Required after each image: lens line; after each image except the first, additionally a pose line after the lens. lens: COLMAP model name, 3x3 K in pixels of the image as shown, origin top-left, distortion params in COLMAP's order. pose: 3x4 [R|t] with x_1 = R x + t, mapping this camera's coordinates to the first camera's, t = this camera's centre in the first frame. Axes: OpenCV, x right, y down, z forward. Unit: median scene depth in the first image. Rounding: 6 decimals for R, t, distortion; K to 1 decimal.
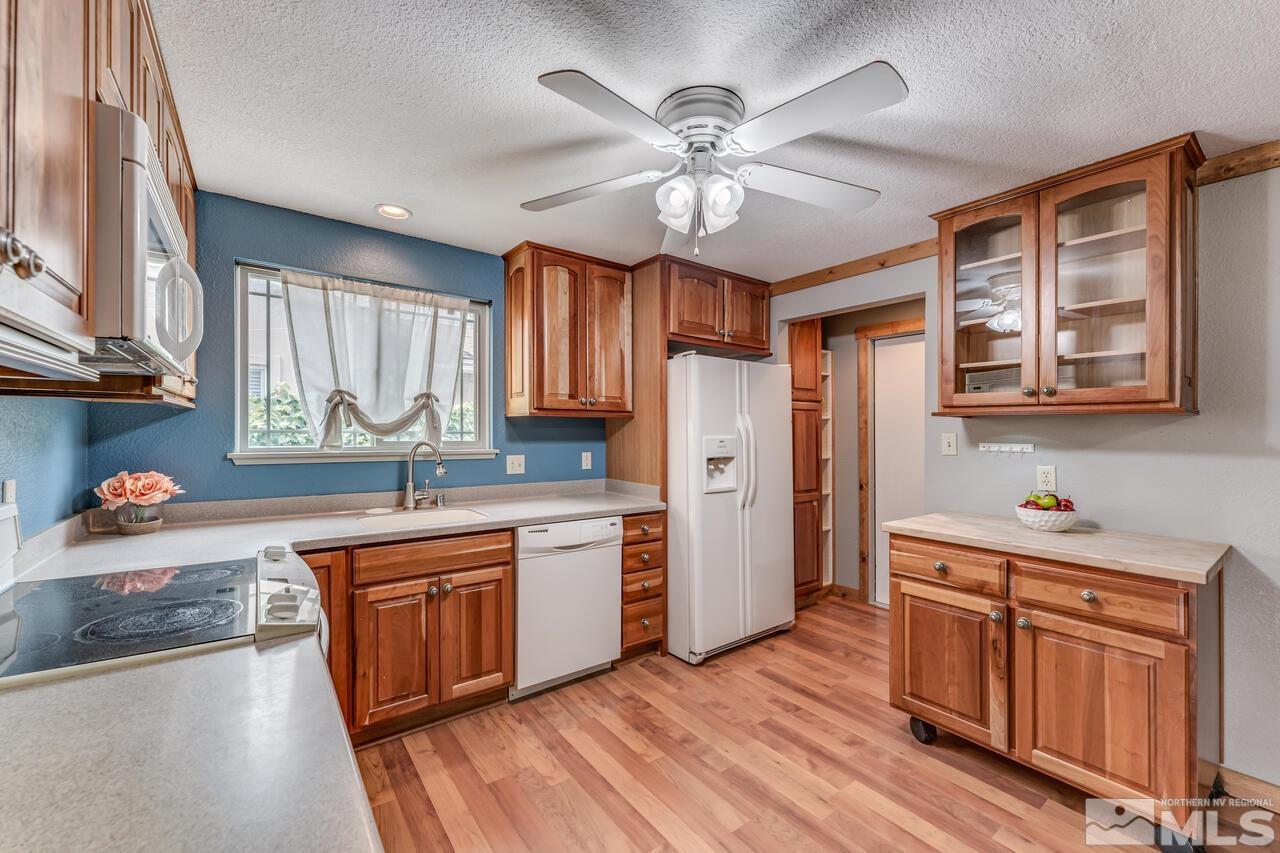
lens RADIAL K [[514.4, 0, 622.6], [0, 514.4, 417.7], [0, 0, 1]] dist [-0.001870, -0.001083]
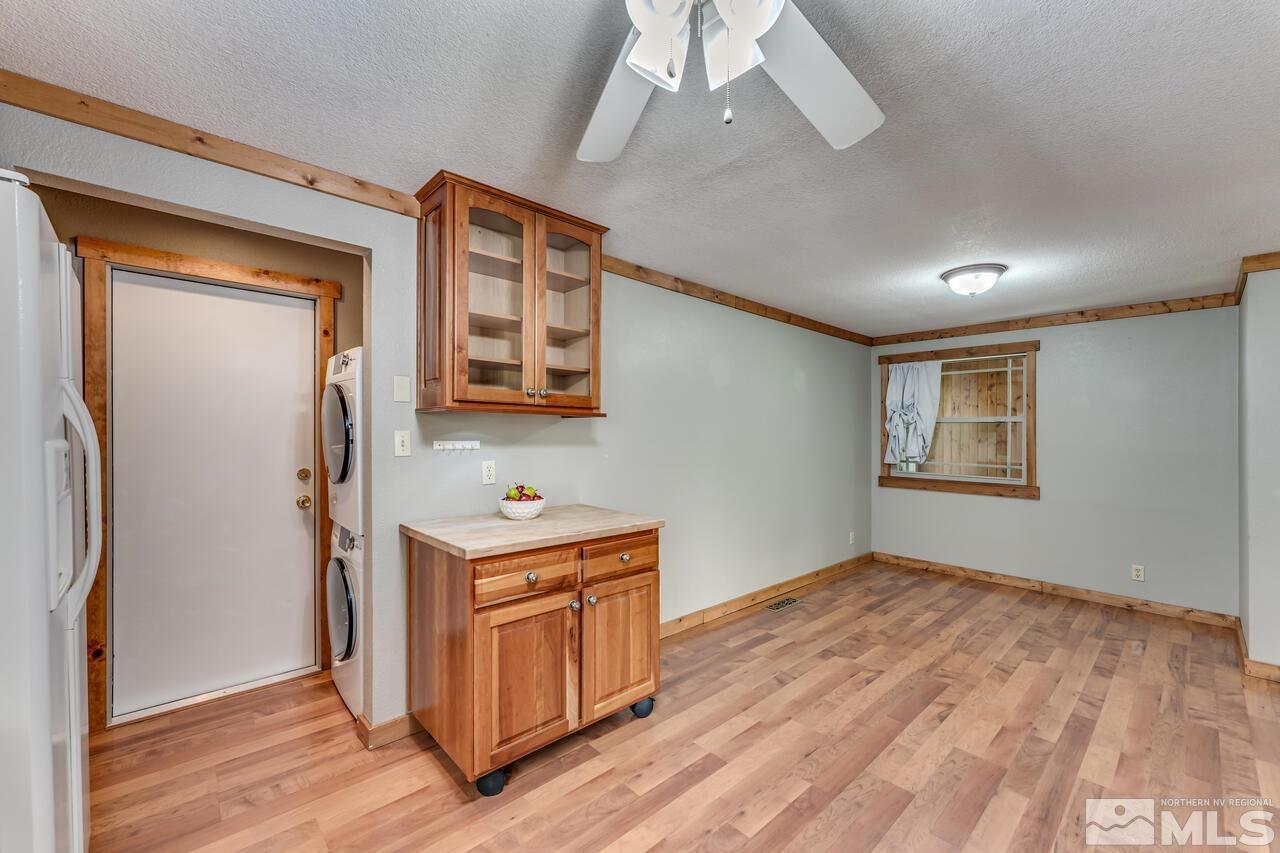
lens RADIAL K [[514.4, 0, 642.8], [0, 514.4, 435.7], [0, 0, 1]] dist [-0.001870, -0.001083]
pose [[-0.124566, -0.011407, 0.992146, -0.242882], [-0.031276, 0.999482, 0.007565, 0.022280], [-0.991718, -0.030088, -0.124858, 0.752974]]
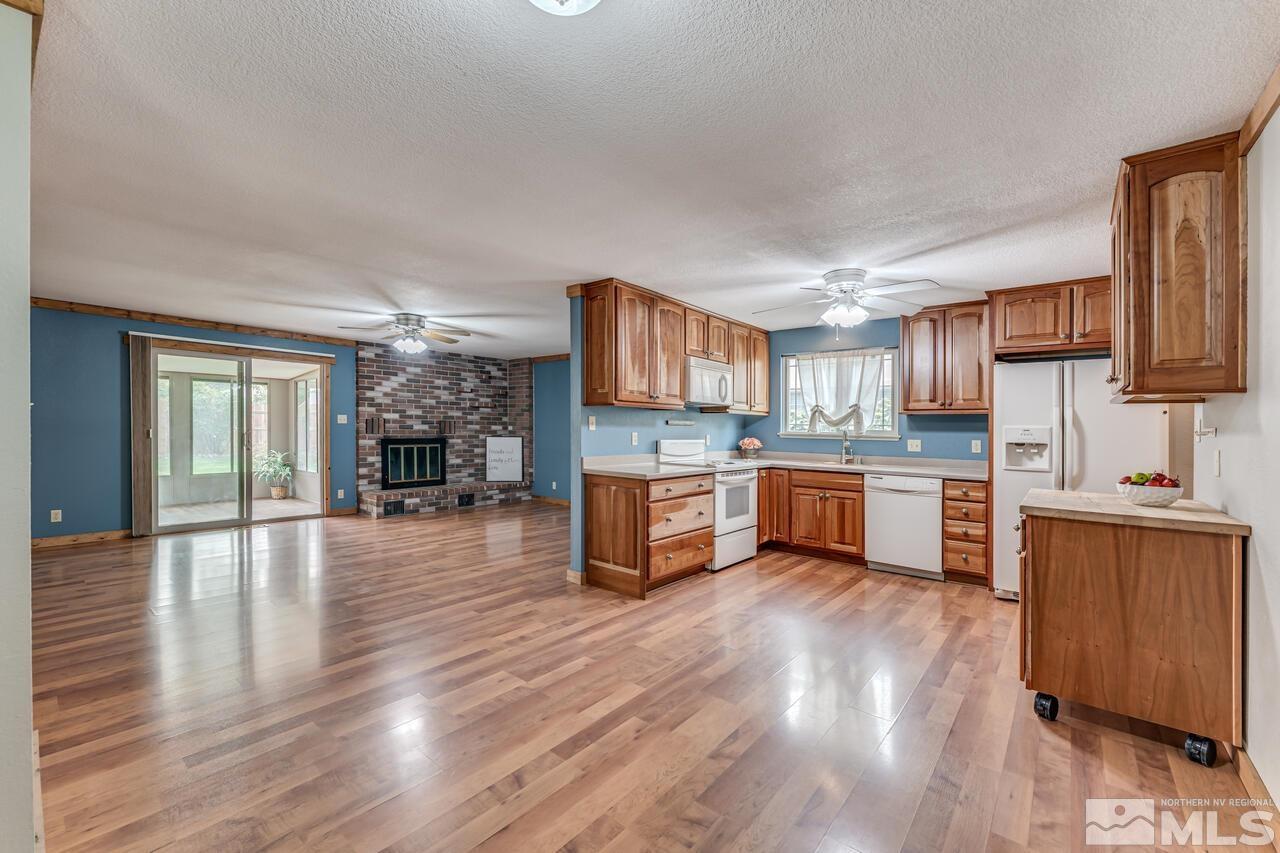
lens RADIAL K [[514.4, 0, 634.1], [0, 514.4, 406.7], [0, 0, 1]] dist [-0.001870, -0.001083]
pose [[0.241162, -0.044514, -0.969463, 1.372982], [0.006953, 0.999001, -0.044141, 0.043729], [0.970460, 0.003904, 0.241231, -0.264568]]
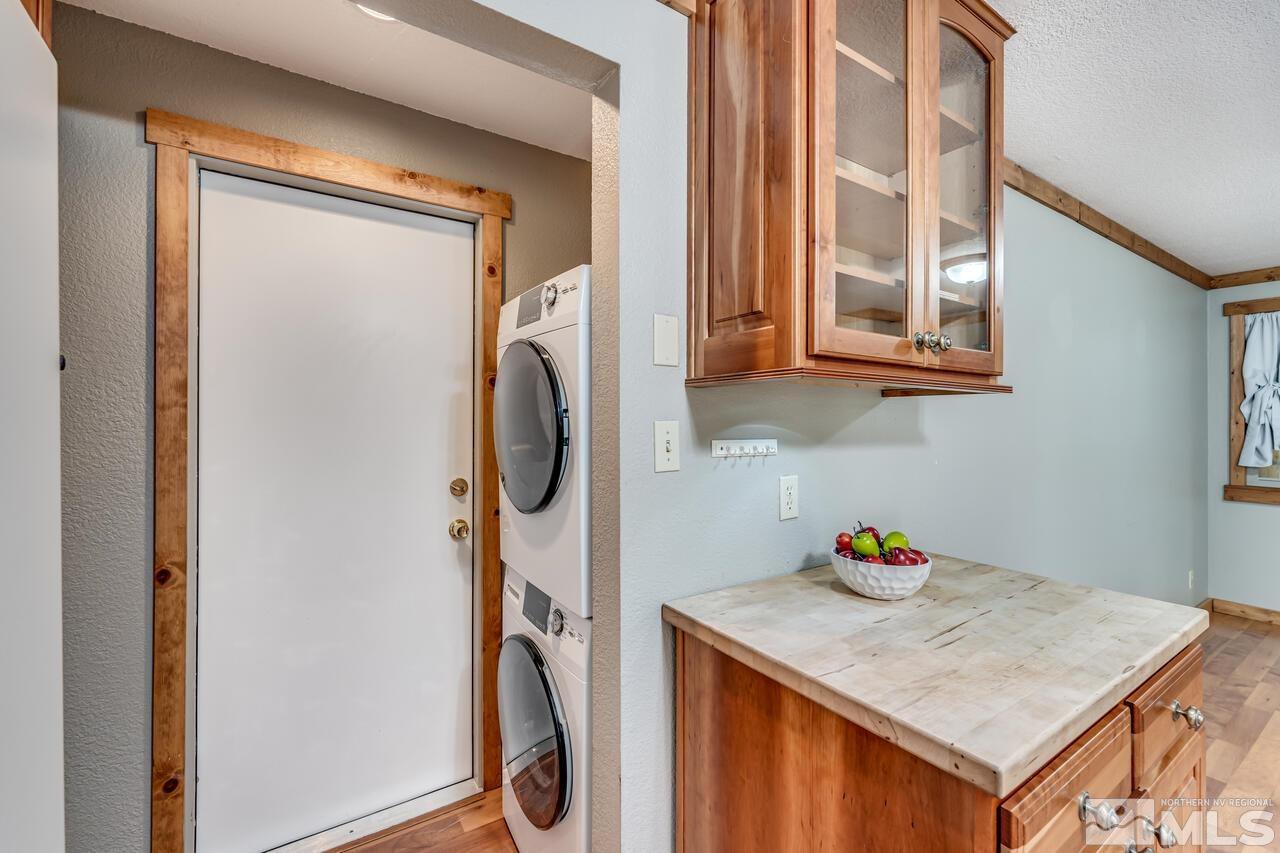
lens RADIAL K [[514.4, 0, 621.4], [0, 514.4, 414.9], [0, 0, 1]] dist [-0.001870, -0.001083]
pose [[0.056237, 0.004261, 0.998408, 0.220930], [-0.026246, 0.999652, -0.002788, 0.029851], [-0.998072, -0.026047, 0.056330, 1.061342]]
